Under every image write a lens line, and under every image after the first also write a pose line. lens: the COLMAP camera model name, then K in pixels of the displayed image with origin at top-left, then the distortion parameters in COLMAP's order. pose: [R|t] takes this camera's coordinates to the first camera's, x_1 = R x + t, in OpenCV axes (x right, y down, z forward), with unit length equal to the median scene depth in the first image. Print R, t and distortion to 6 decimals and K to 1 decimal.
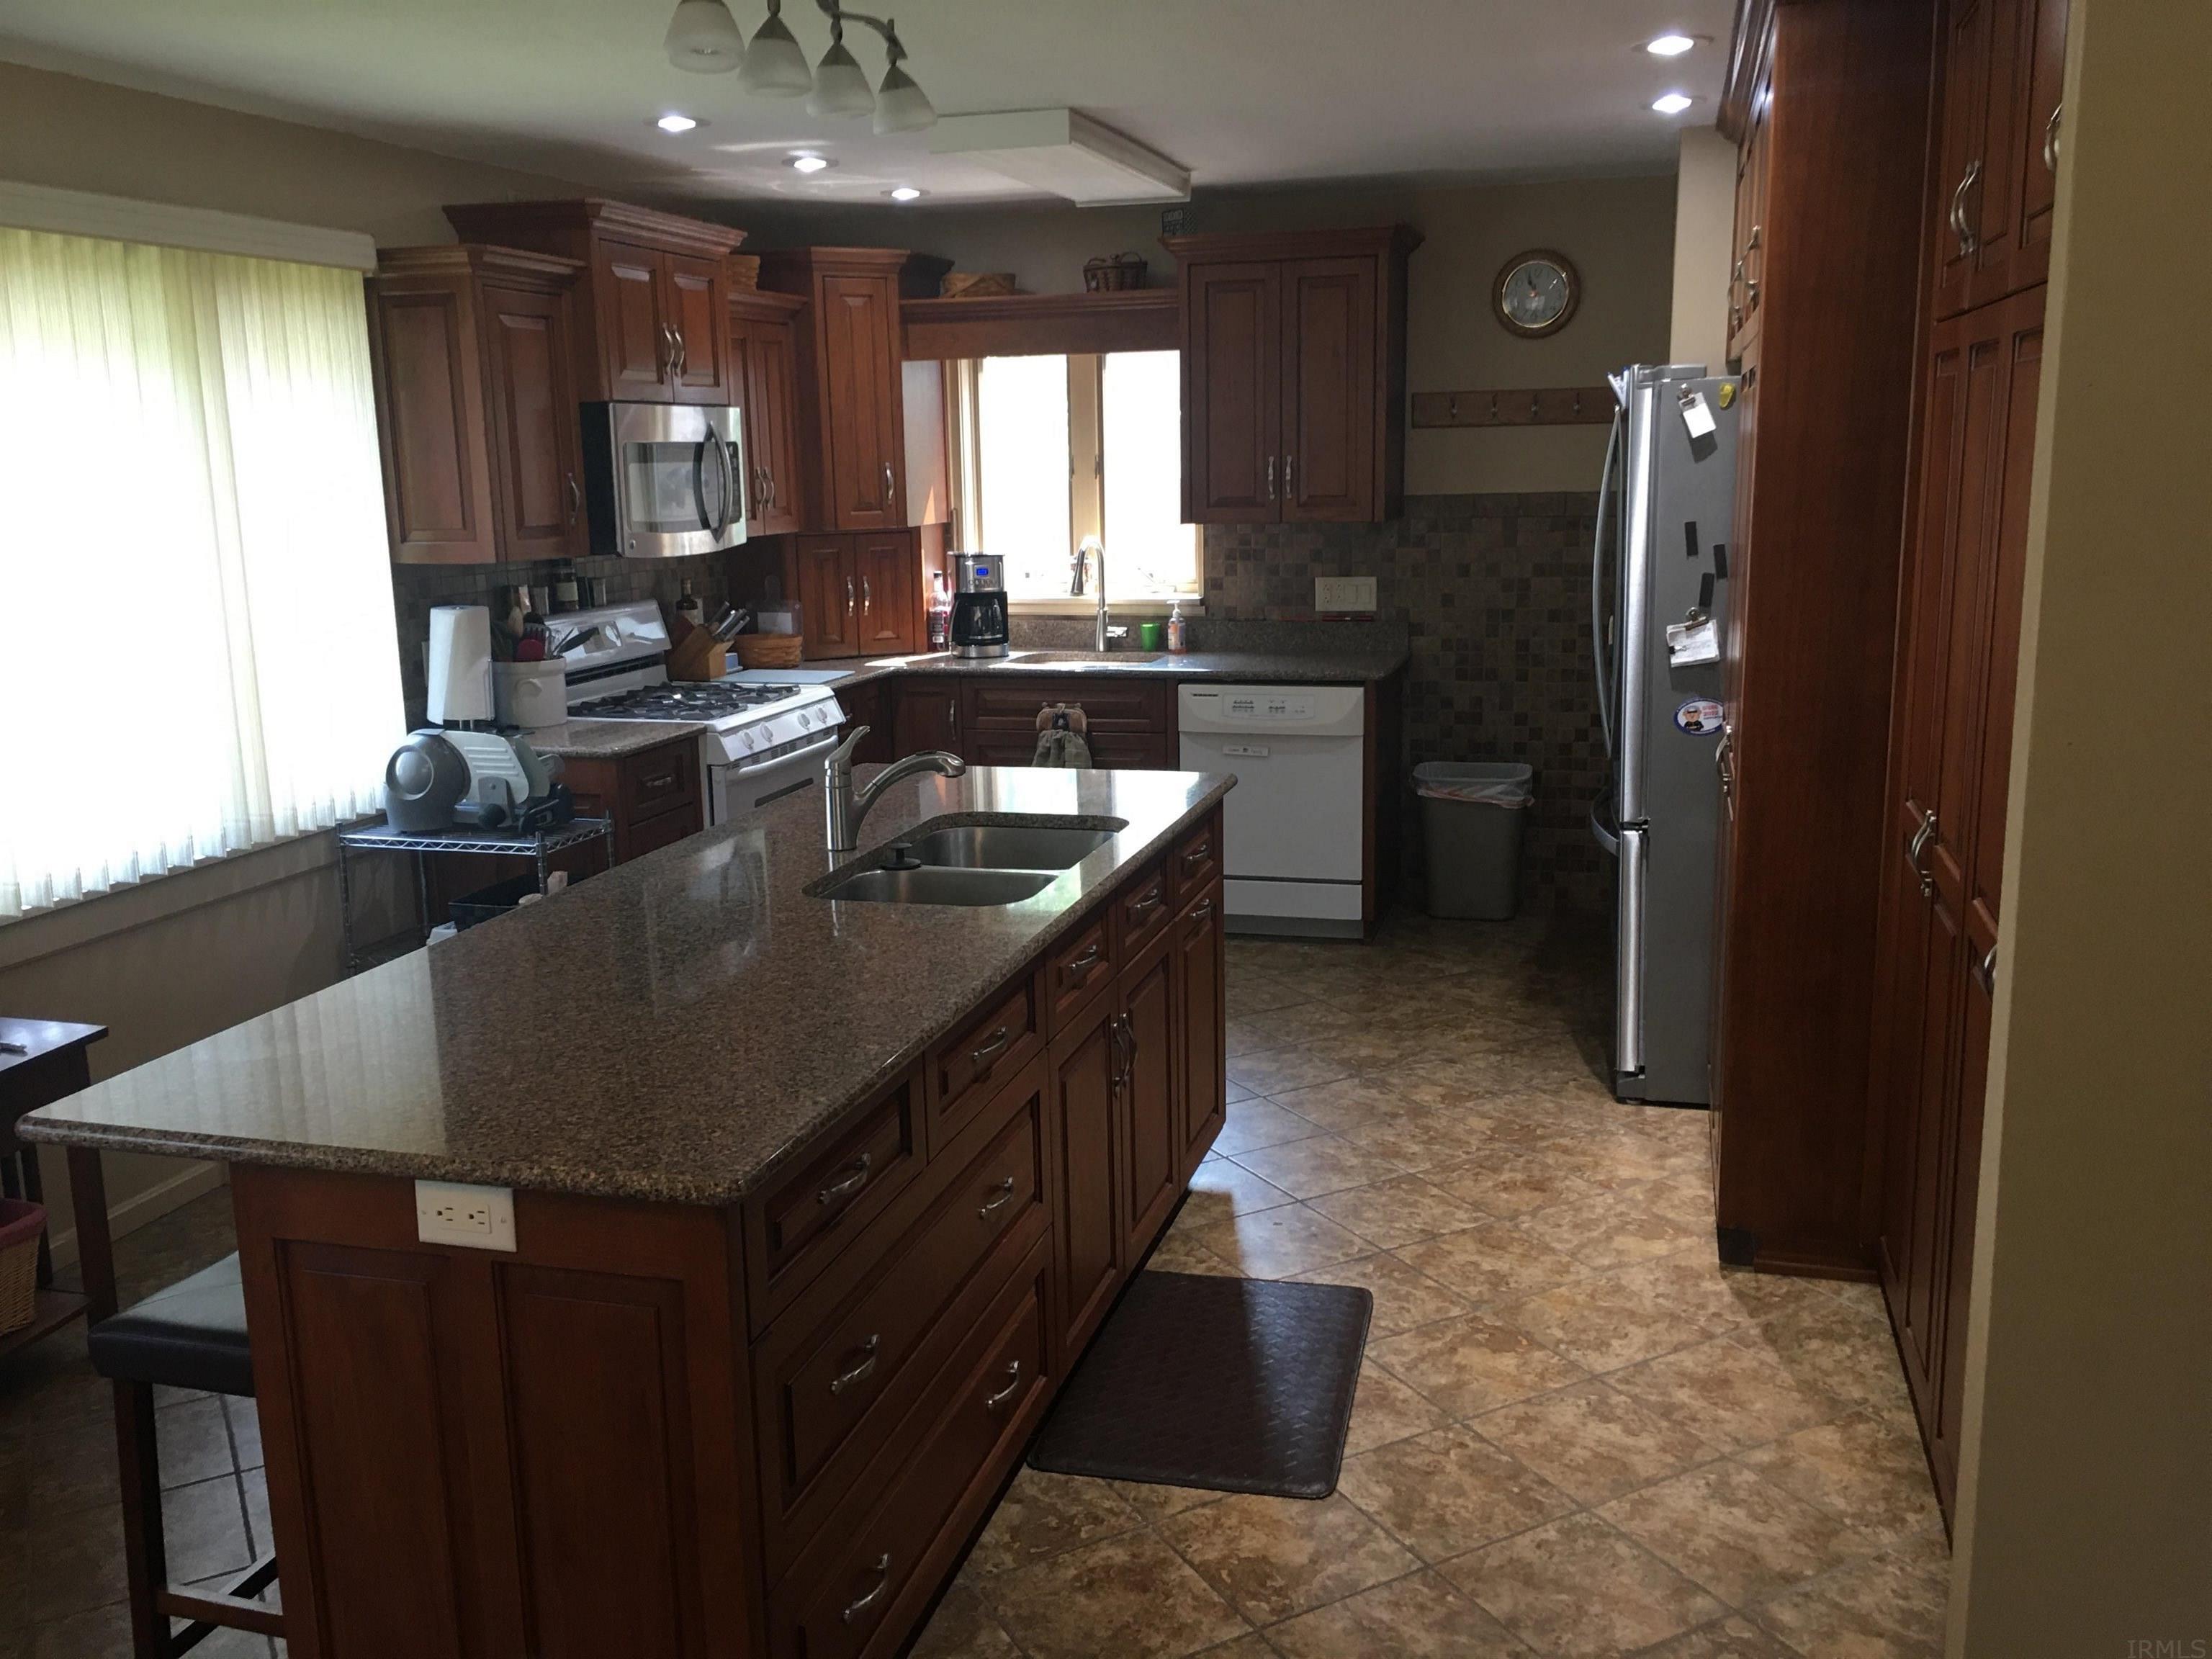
lens RADIAL K [[1894.4, 0, 1168.3], [0, 1894.4, 830.2], [0, 0, 1]] dist [0.084832, -0.126519]
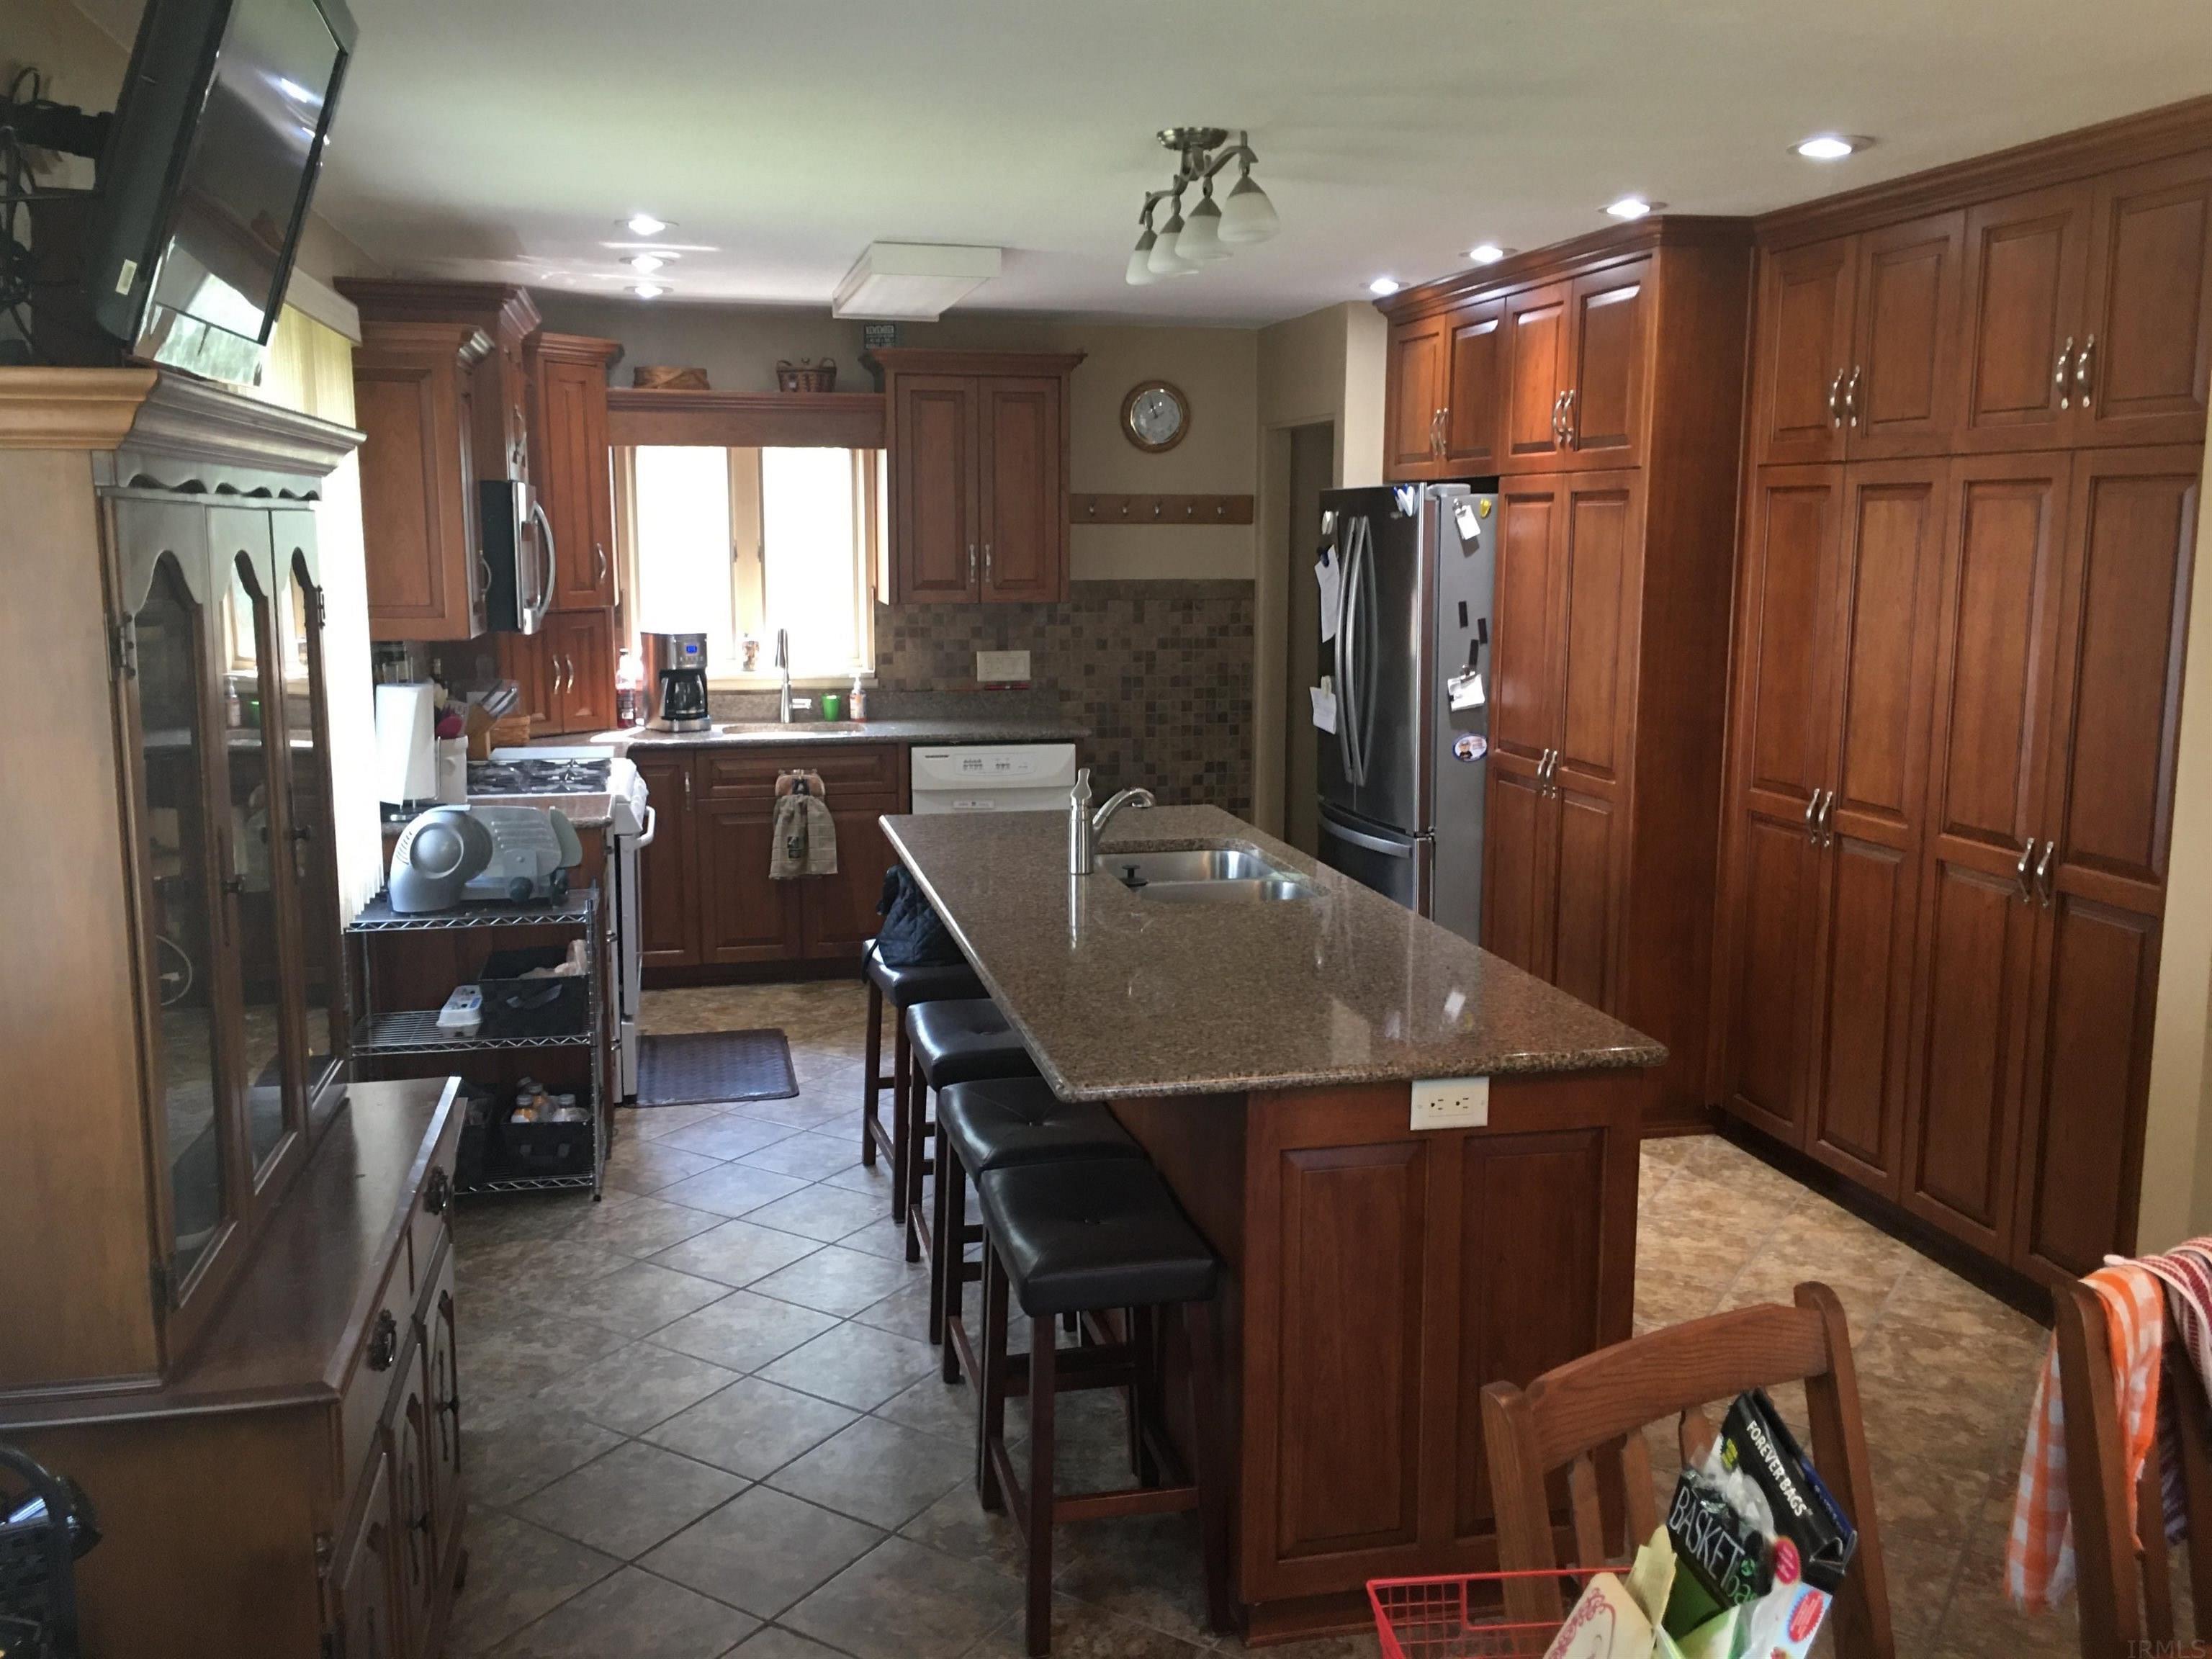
lens RADIAL K [[1911.7, 0, 1102.8], [0, 1911.7, 823.7], [0, 0, 1]] dist [0.099899, -0.144034]
pose [[0.871448, -0.054648, 0.487434, -0.430113], [0.079019, 0.996435, -0.029559, 0.008928], [-0.484081, 0.064276, 0.872659, -0.026012]]
